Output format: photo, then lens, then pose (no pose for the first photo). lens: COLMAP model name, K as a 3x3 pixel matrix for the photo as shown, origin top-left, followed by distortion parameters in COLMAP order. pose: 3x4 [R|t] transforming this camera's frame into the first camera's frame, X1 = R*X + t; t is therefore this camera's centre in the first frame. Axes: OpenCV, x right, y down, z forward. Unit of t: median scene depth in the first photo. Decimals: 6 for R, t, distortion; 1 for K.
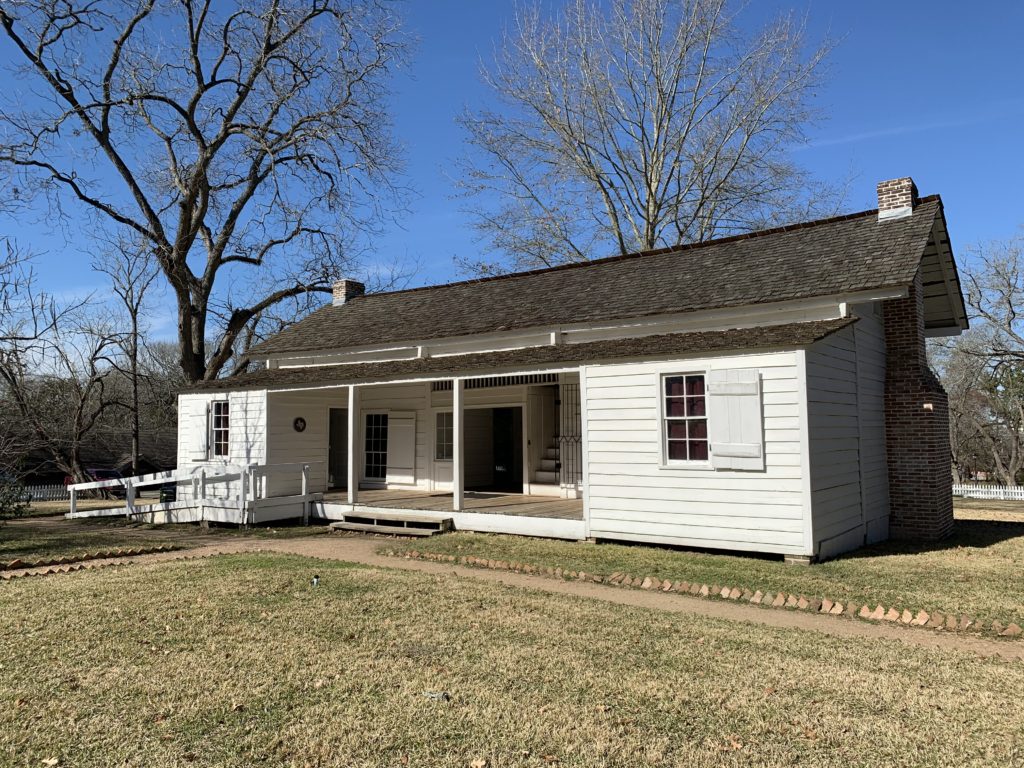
lens RADIAL K [[788.9, 0, 513.2], [0, 788.9, 380.9], [0, 0, 1]] dist [-0.005244, -0.001452]
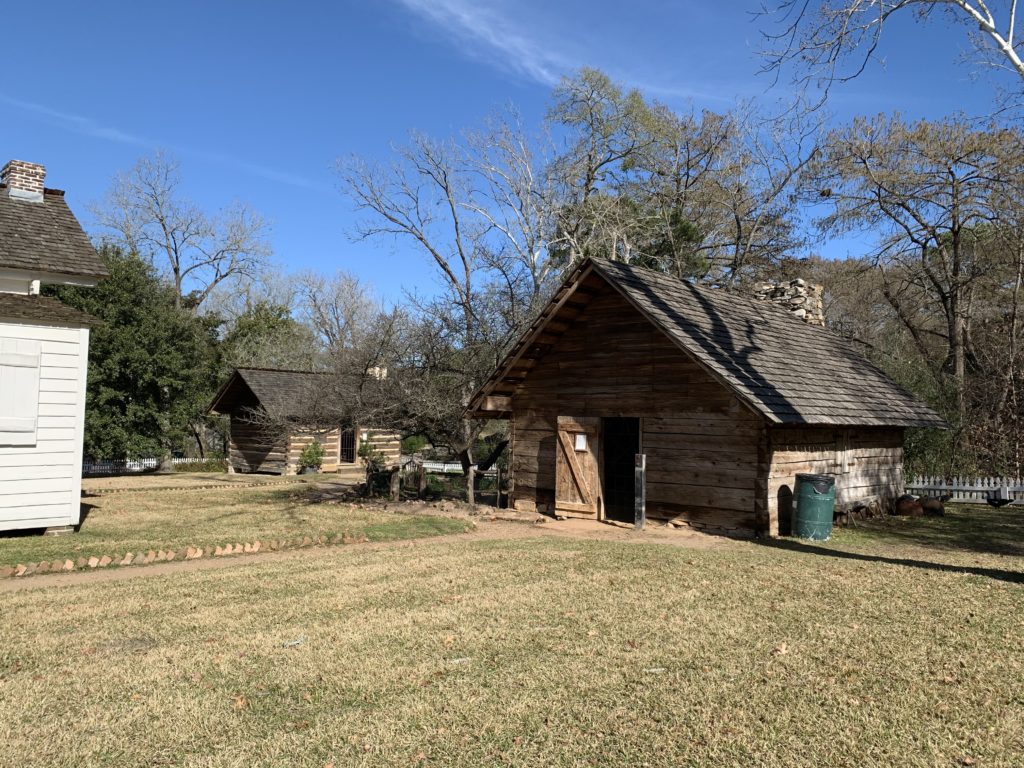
lens RADIAL K [[788.9, 0, 512.6], [0, 788.9, 384.5], [0, 0, 1]] dist [-0.005244, -0.001452]
pose [[0.136378, 0.053345, 0.989220, -0.683474], [-0.084962, 0.995500, -0.041970, 0.034815], [-0.987007, -0.078323, 0.140297, 0.335272]]
